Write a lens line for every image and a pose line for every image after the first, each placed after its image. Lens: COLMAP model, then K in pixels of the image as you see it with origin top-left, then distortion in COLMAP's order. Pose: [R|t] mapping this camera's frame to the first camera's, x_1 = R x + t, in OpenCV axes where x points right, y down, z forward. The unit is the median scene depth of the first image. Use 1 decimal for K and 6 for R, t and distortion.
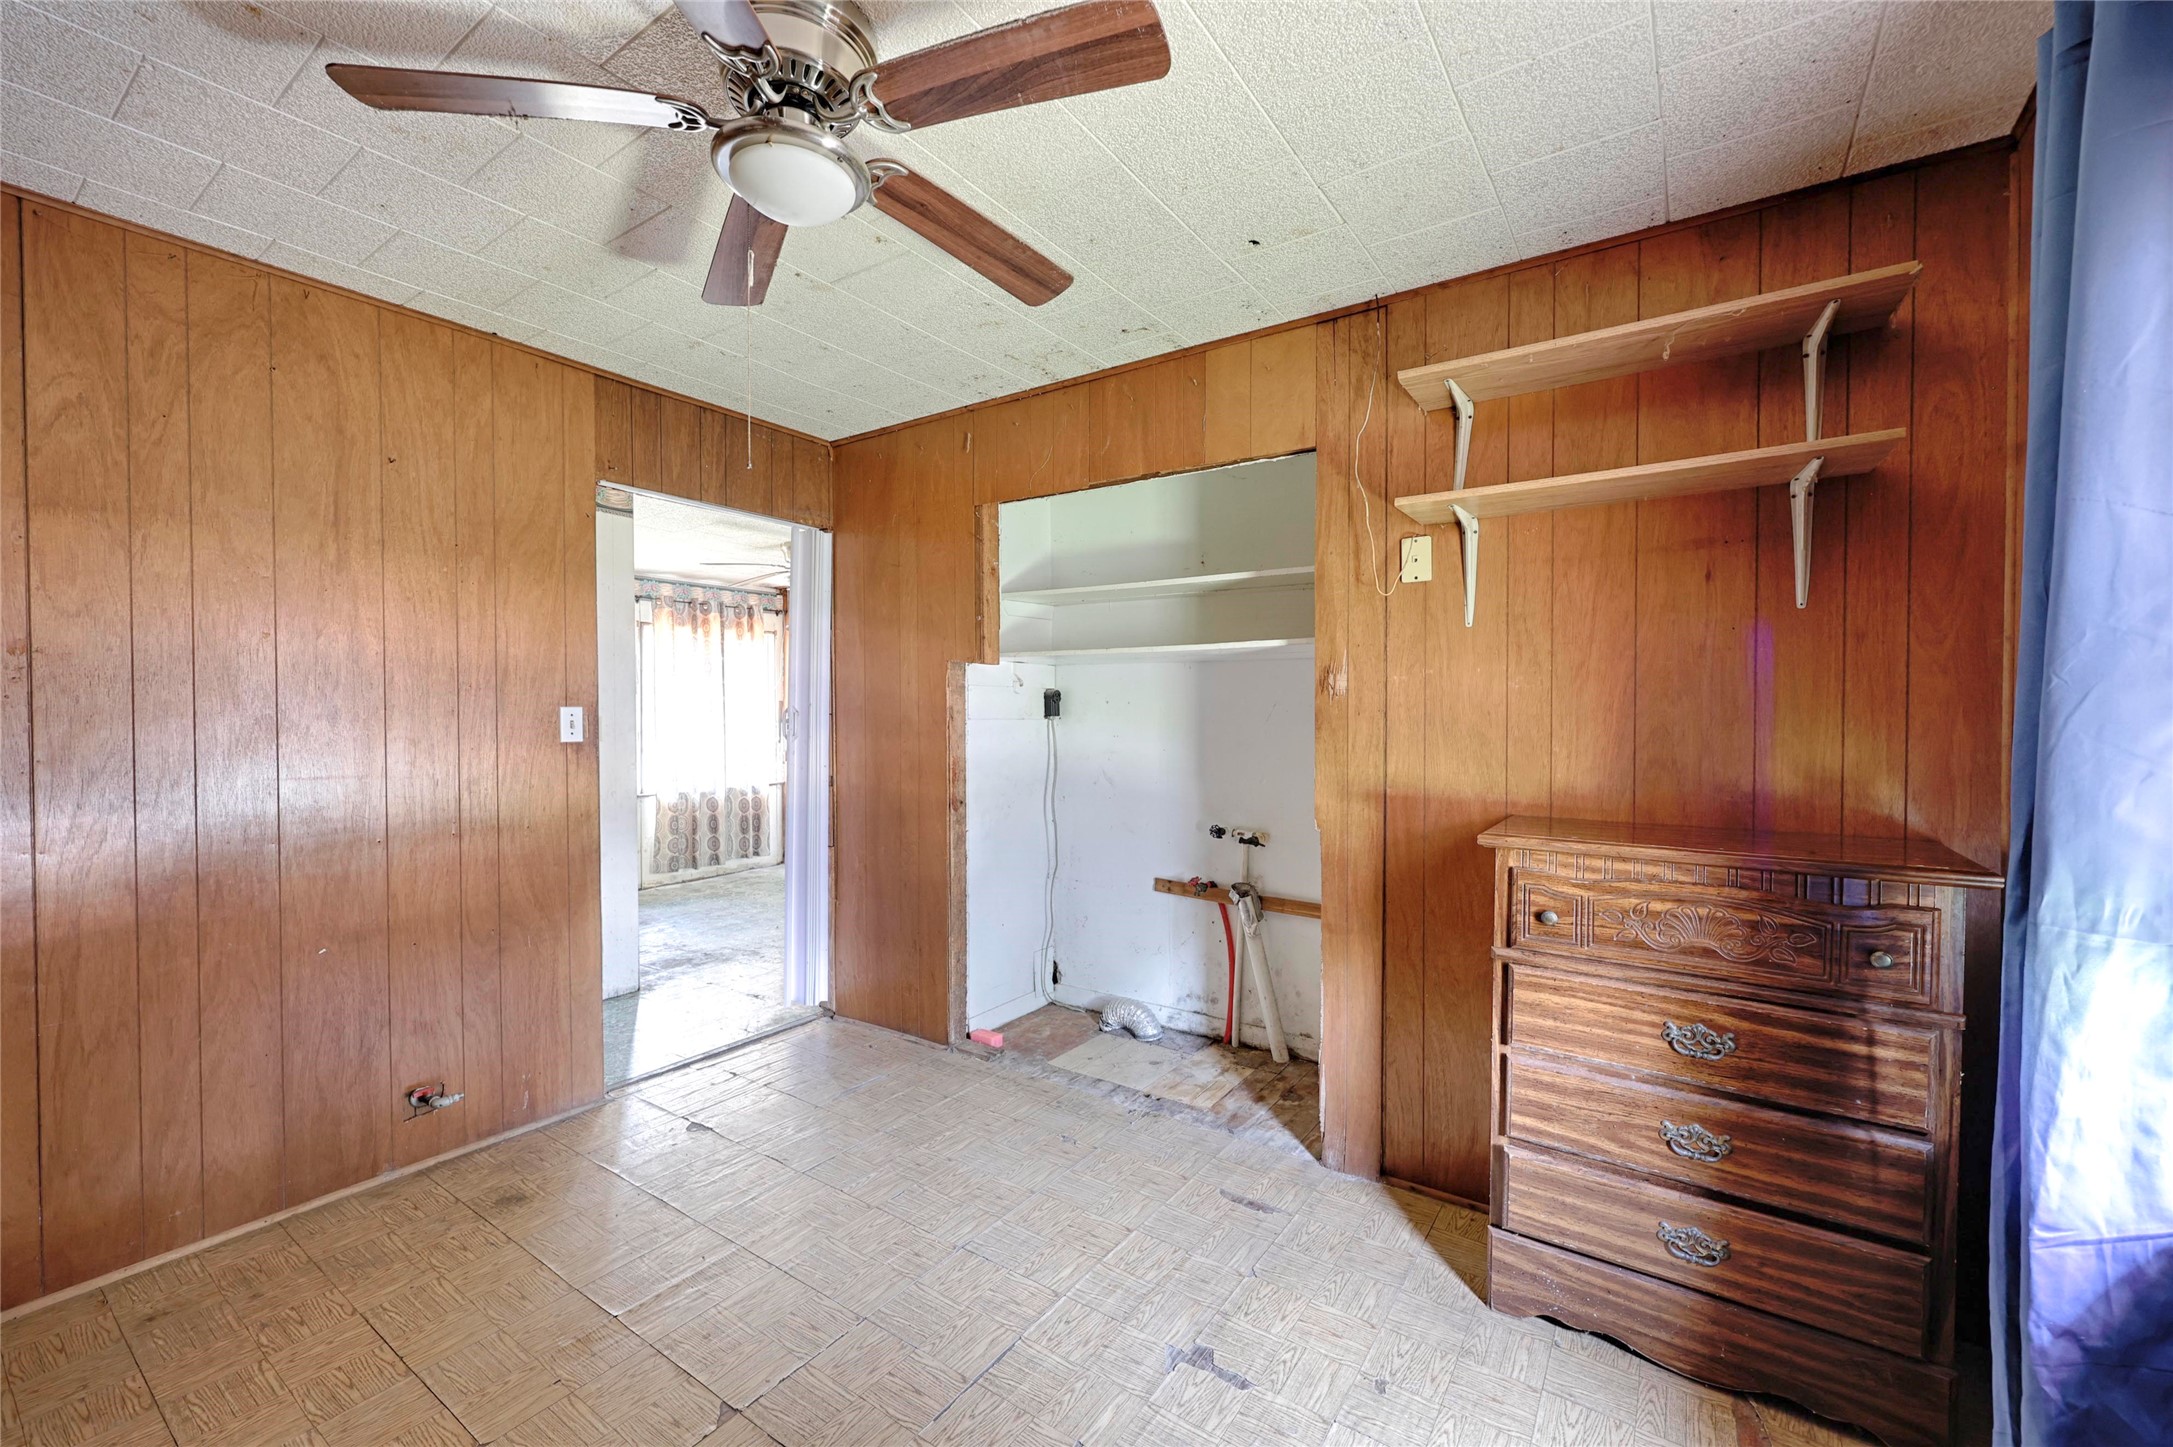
lens RADIAL K [[883.6, 0, 1086.1], [0, 883.6, 727.0], [0, 0, 1]] dist [-0.000464, -0.000083]
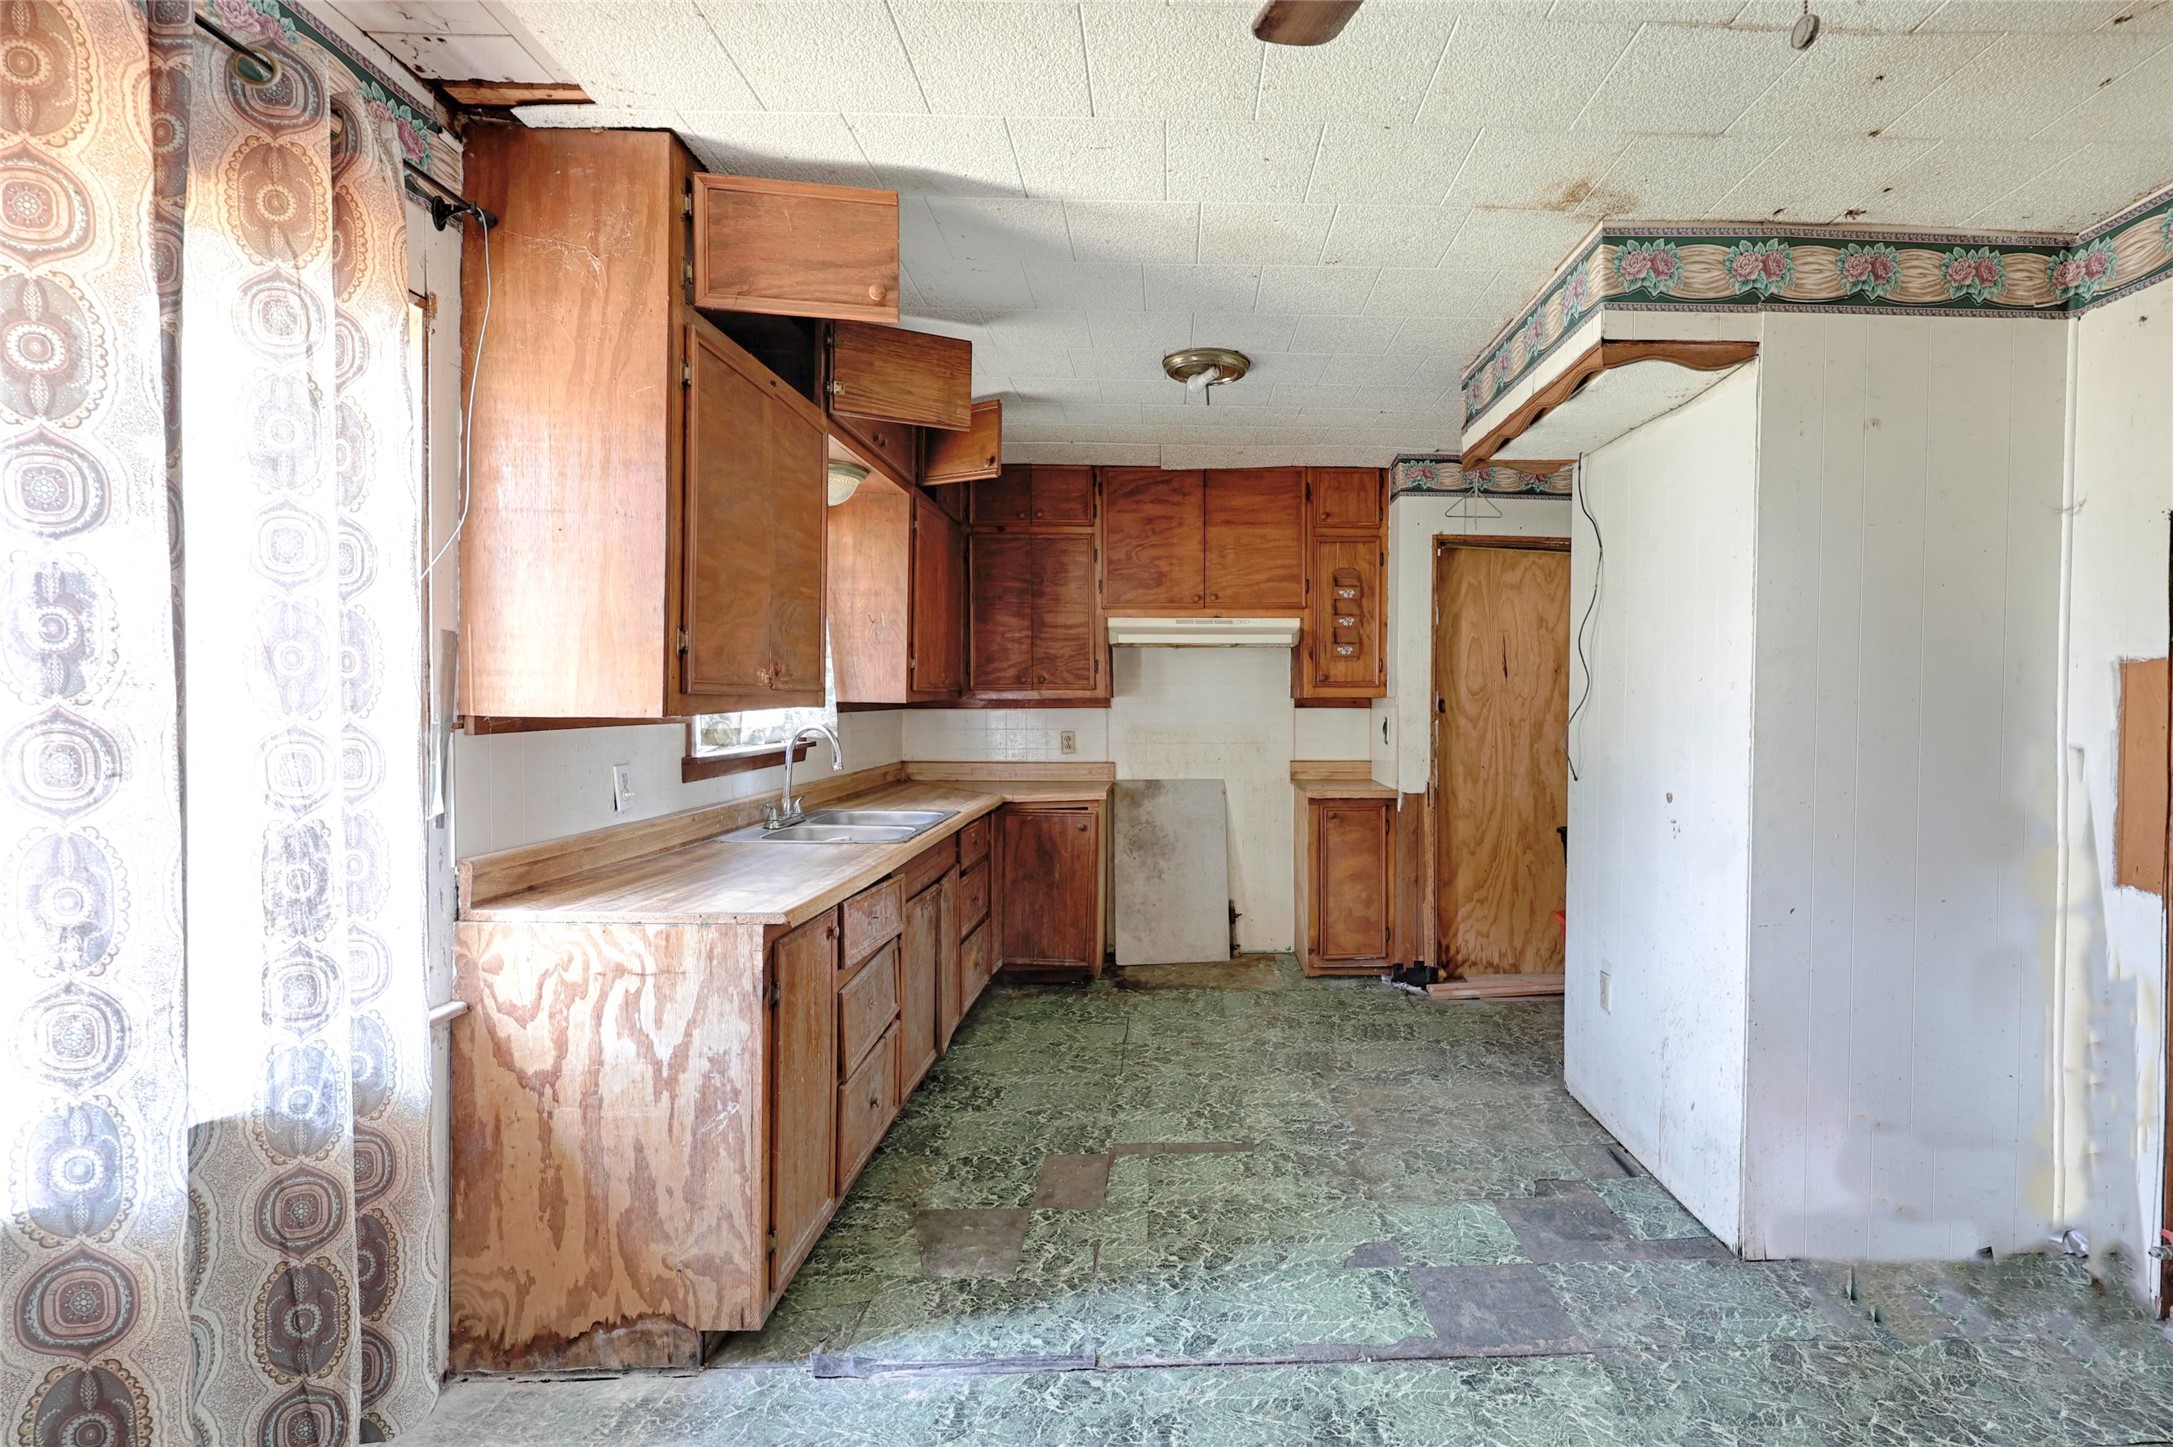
lens RADIAL K [[883.6, 0, 1087.2], [0, 883.6, 715.0], [0, 0, 1]] dist [-0.000464, -0.000083]
pose [[0.795781, -0.000959, 0.605584, -0.368391], [0.008063, 0.999927, -0.009011, -0.004895], [-0.605531, 0.012054, 0.795730, 0.765357]]
